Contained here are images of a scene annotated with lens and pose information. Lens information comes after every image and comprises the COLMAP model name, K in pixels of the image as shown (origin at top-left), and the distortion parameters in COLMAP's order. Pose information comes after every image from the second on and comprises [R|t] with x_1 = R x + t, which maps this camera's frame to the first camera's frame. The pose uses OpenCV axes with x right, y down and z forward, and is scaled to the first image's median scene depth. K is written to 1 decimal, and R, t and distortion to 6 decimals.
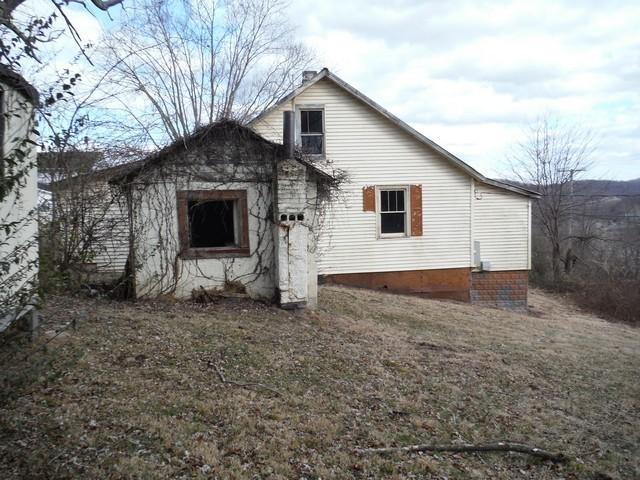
lens RADIAL K [[541.8, 0, 320.0], [0, 541.8, 240.0], [0, 0, 1]] dist [-0.066267, 0.045668]
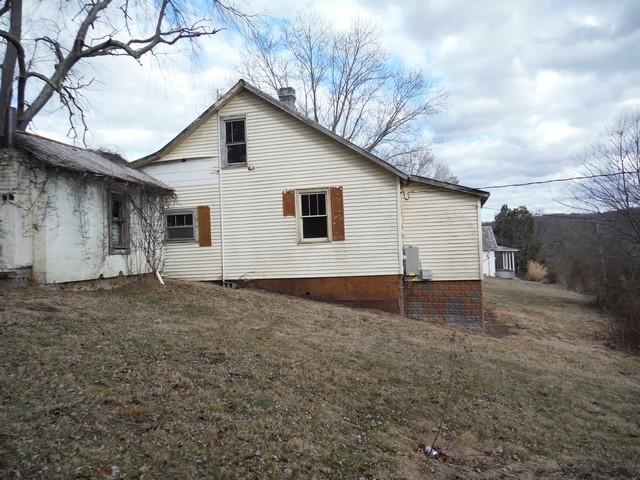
lens RADIAL K [[541.8, 0, 320.0], [0, 541.8, 240.0], [0, 0, 1]] dist [-0.066267, 0.045668]
pose [[0.931051, -0.014483, -0.364601, 0.524721], [-0.013026, 0.997256, -0.072876, 0.064877], [0.364656, 0.072601, 0.928308, 0.111097]]
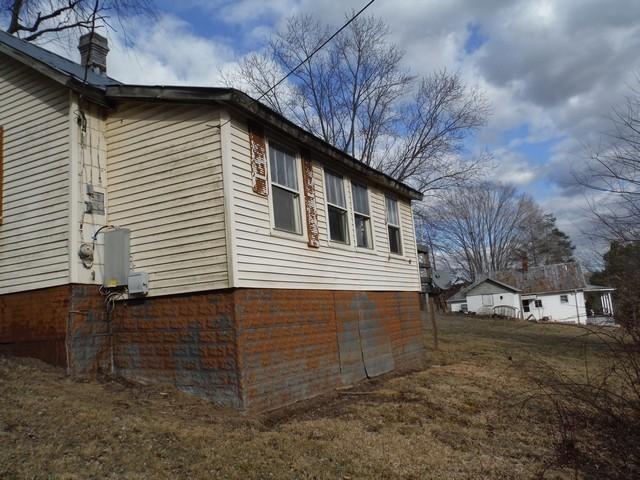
lens RADIAL K [[541.8, 0, 320.0], [0, 541.8, 240.0], [0, 0, 1]] dist [-0.066267, 0.045668]
pose [[0.827589, -0.114846, -0.549461, 0.738431], [0.011912, 0.982219, -0.187358, 0.105709], [0.561208, 0.148510, 0.814242, 0.816514]]
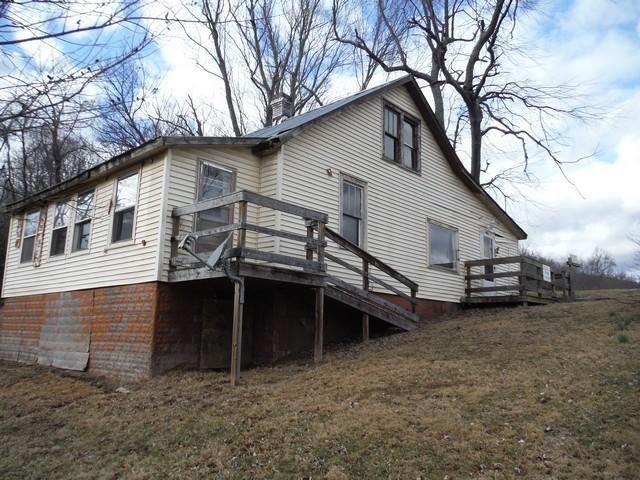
lens RADIAL K [[541.8, 0, 320.0], [0, 541.8, 240.0], [0, 0, 1]] dist [-0.066267, 0.045668]
pose [[-0.752869, -0.109031, -0.649077, 0.637241], [-0.048171, 0.992666, -0.110874, 0.037806], [0.656405, -0.052207, -0.752600, 2.193935]]
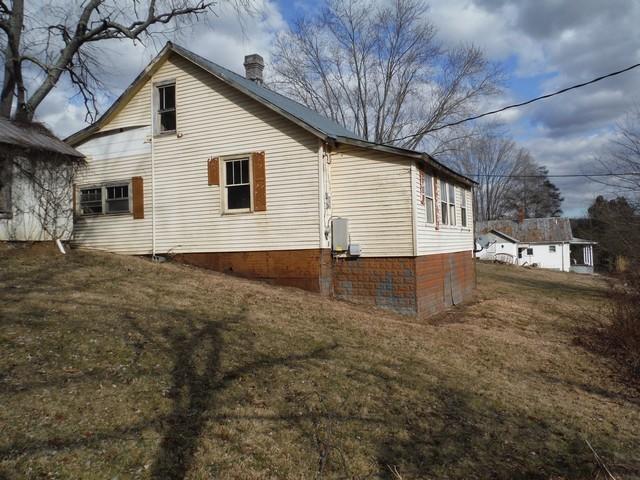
lens RADIAL K [[541.8, 0, 320.0], [0, 541.8, 240.0], [0, 0, 1]] dist [-0.066267, 0.045668]
pose [[0.845821, -0.003440, -0.533456, 0.761866], [-0.034990, 0.997468, -0.061911, 0.093881], [0.532318, 0.071031, 0.843559, 0.346242]]
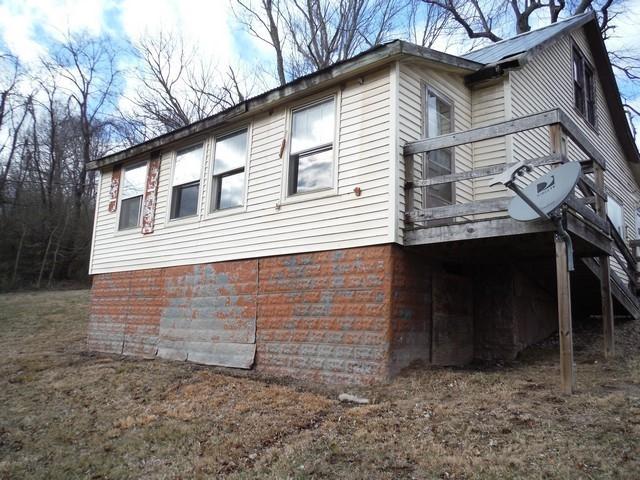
lens RADIAL K [[541.8, 0, 320.0], [0, 541.8, 240.0], [0, 0, 1]] dist [-0.066267, 0.045668]
pose [[-0.743065, -0.113275, -0.659563, 0.701670], [-0.062238, 0.992996, -0.100423, 0.068773], [0.666319, -0.033571, -0.744911, 1.903847]]
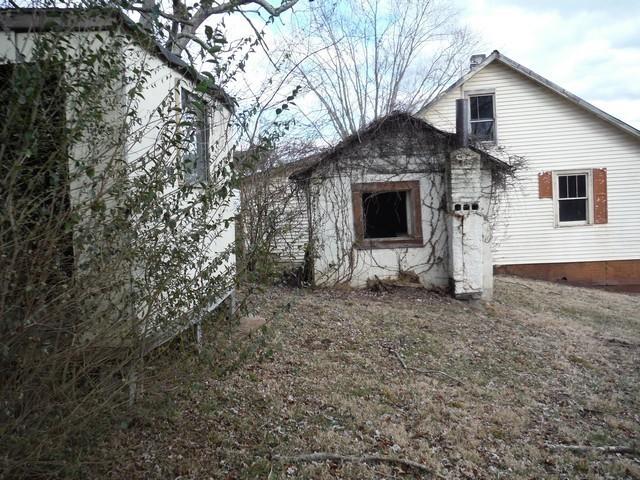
lens RADIAL K [[541.8, 0, 320.0], [0, 541.8, 240.0], [0, 0, 1]] dist [-0.066267, 0.045668]
pose [[0.954933, -0.005567, -0.296771, -0.008082], [0.010934, 0.999805, 0.016427, -0.000291], [0.296621, -0.018932, 0.954807, -0.009101]]
